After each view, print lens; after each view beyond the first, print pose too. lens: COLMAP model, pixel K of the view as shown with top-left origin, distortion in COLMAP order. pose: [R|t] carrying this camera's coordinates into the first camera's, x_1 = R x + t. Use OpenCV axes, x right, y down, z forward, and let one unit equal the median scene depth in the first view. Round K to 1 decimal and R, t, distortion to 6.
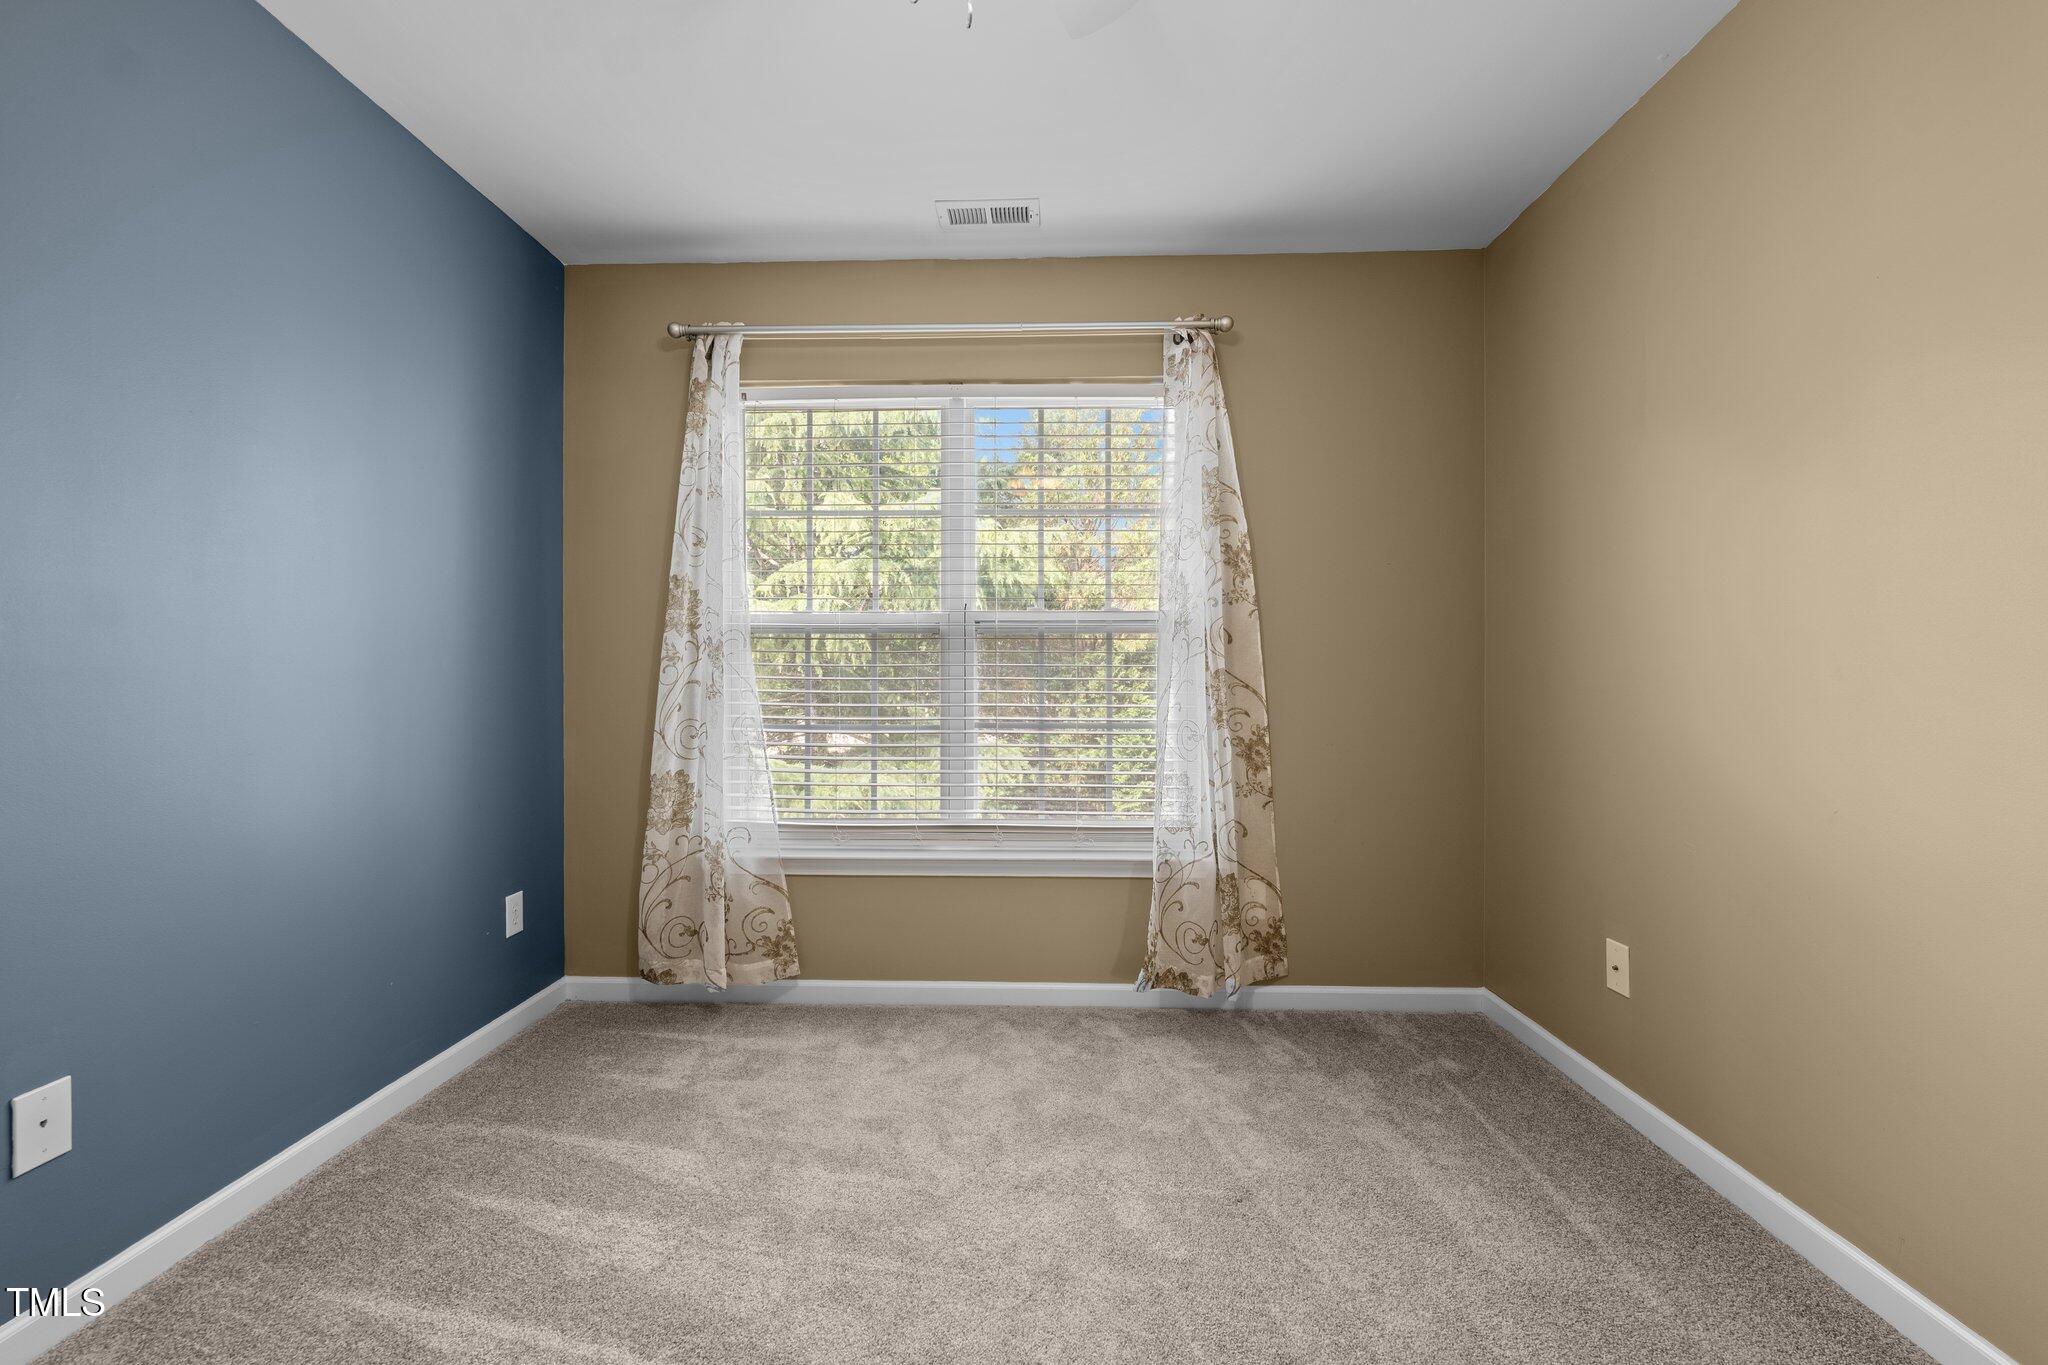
lens RADIAL K [[839.7, 0, 1012.1], [0, 839.7, 676.8], [0, 0, 1]] dist [-0.001285, -0.000327]
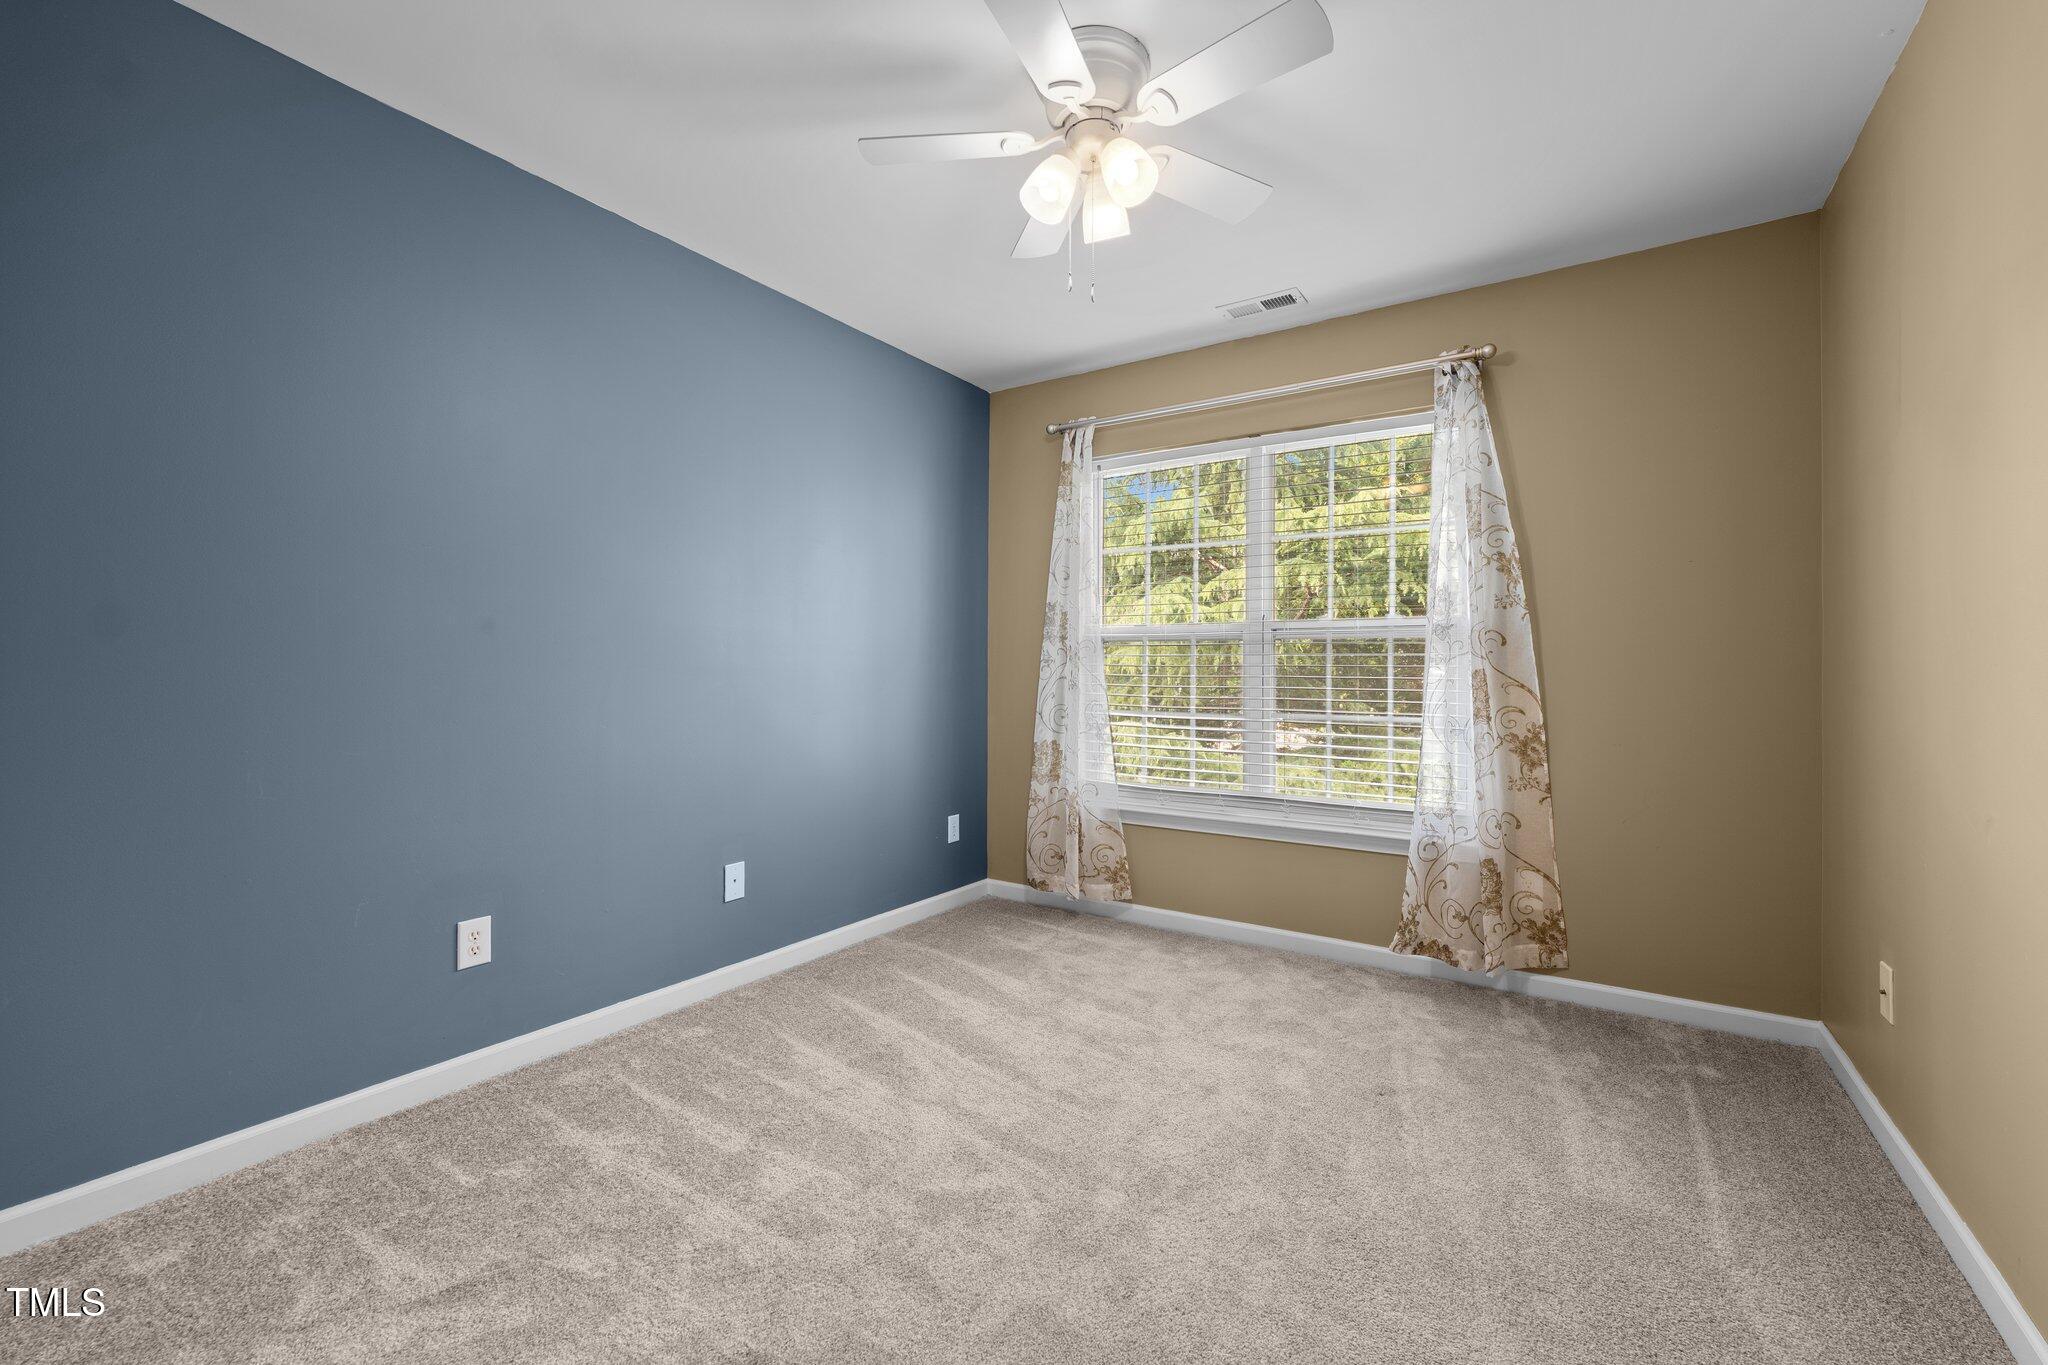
lens RADIAL K [[839.7, 0, 1025.1], [0, 839.7, 667.9], [0, 0, 1]] dist [-0.001285, -0.000327]
pose [[0.852096, 0.001825, -0.523383, 0.308350], [-0.006366, 0.999956, -0.006877, -0.000228], [0.523347, 0.009192, 0.852070, -0.230060]]
